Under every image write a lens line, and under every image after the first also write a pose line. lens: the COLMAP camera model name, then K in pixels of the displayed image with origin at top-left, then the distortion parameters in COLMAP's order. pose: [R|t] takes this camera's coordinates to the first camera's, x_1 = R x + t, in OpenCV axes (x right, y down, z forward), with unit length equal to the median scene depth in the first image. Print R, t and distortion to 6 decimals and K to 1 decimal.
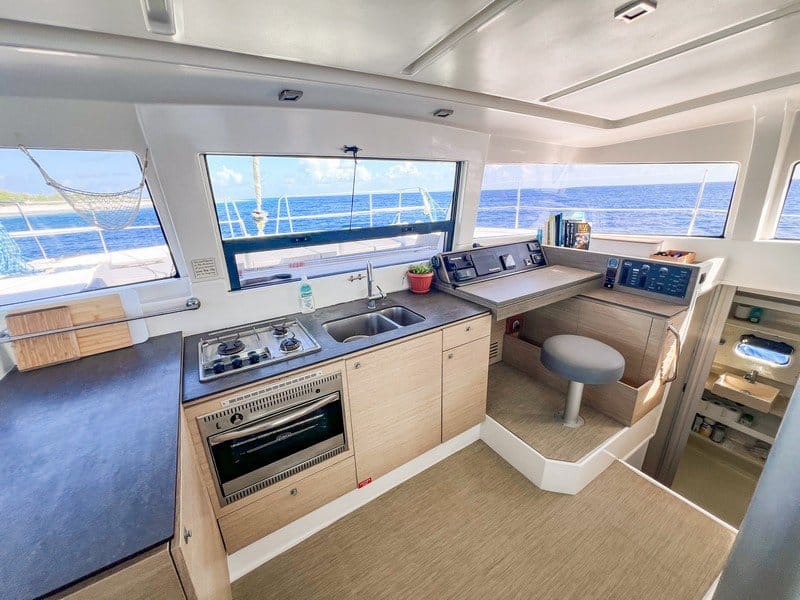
lens RADIAL K [[320.8, 0, 400.0], [0, 320.8, 300.0], [0, 0, 1]] dist [-0.003859, -0.000100]
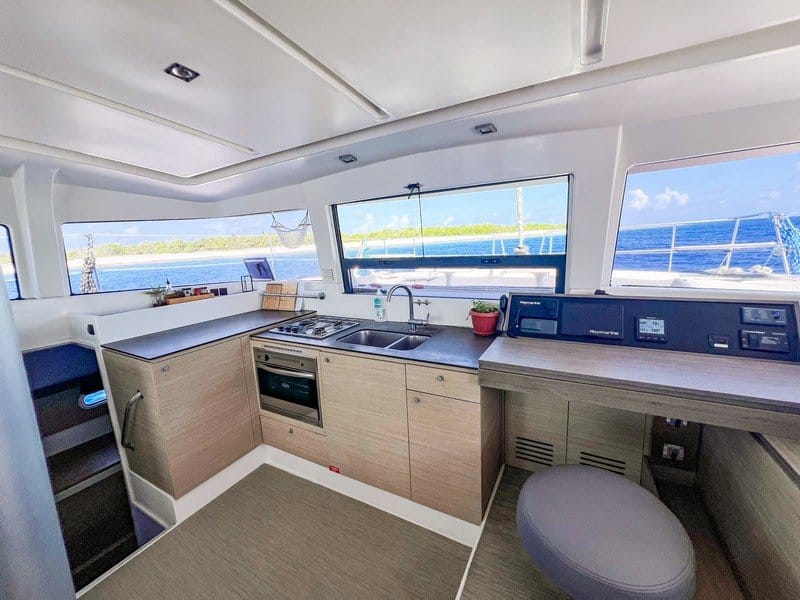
lens RADIAL K [[321.3, 0, 400.0], [0, 321.3, 300.0], [0, 0, 1]] dist [-0.002702, 0.000404]
pose [[0.484857, 0.151897, -0.861302, 0.839513], [-0.251557, 0.967408, 0.029000, -0.101134], [0.837635, 0.202606, 0.507265, 0.455512]]
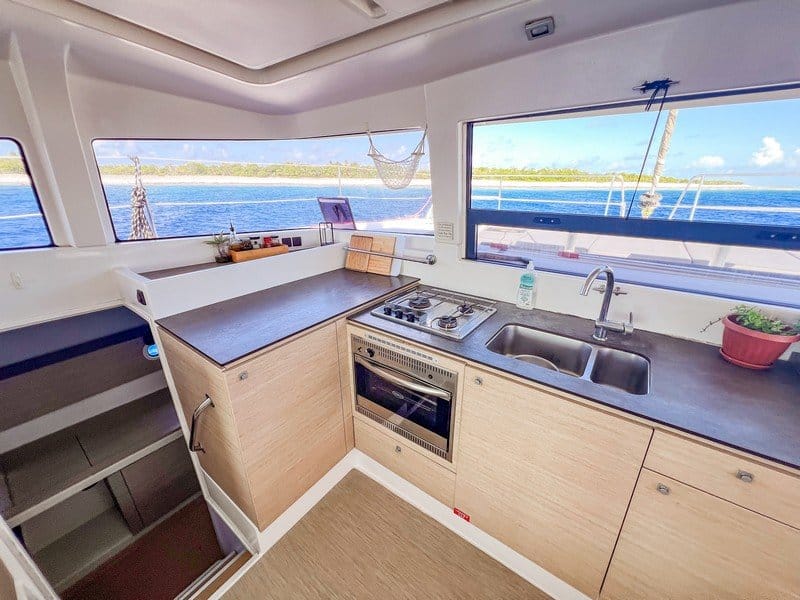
lens RADIAL K [[320.8, 0, 400.0], [0, 320.8, 300.0], [0, 0, 1]] dist [-0.003859, -0.000100]
pose [[0.365298, 0.349315, -0.862865, 0.331062], [-0.306793, 0.920315, 0.242691, -0.089887], [0.878883, 0.176066, 0.443357, 0.362651]]
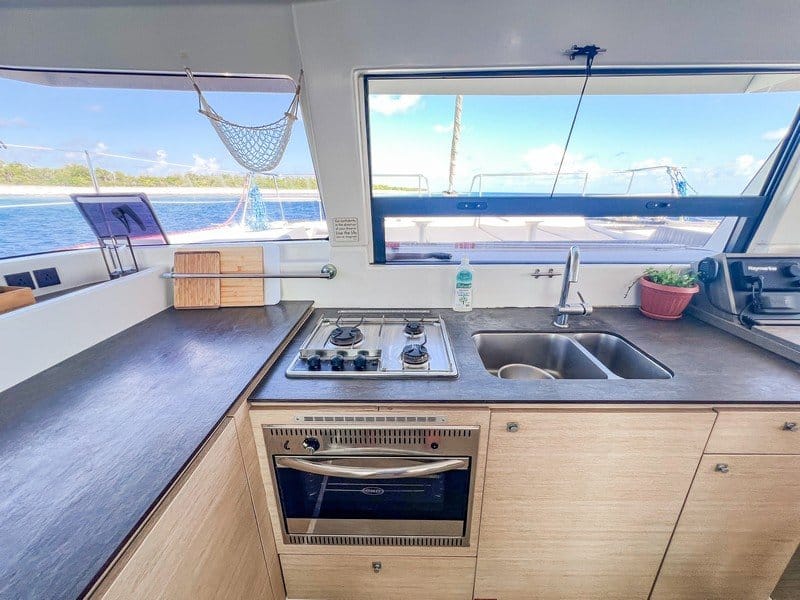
lens RADIAL K [[321.3, 0, 400.0], [0, 321.3, 300.0], [0, 0, 1]] dist [-0.002702, 0.000404]
pose [[0.836211, 0.200502, -0.510441, -0.045078], [-0.189892, 0.979051, 0.073489, -0.010879], [0.514483, 0.035476, 0.856767, 0.340728]]
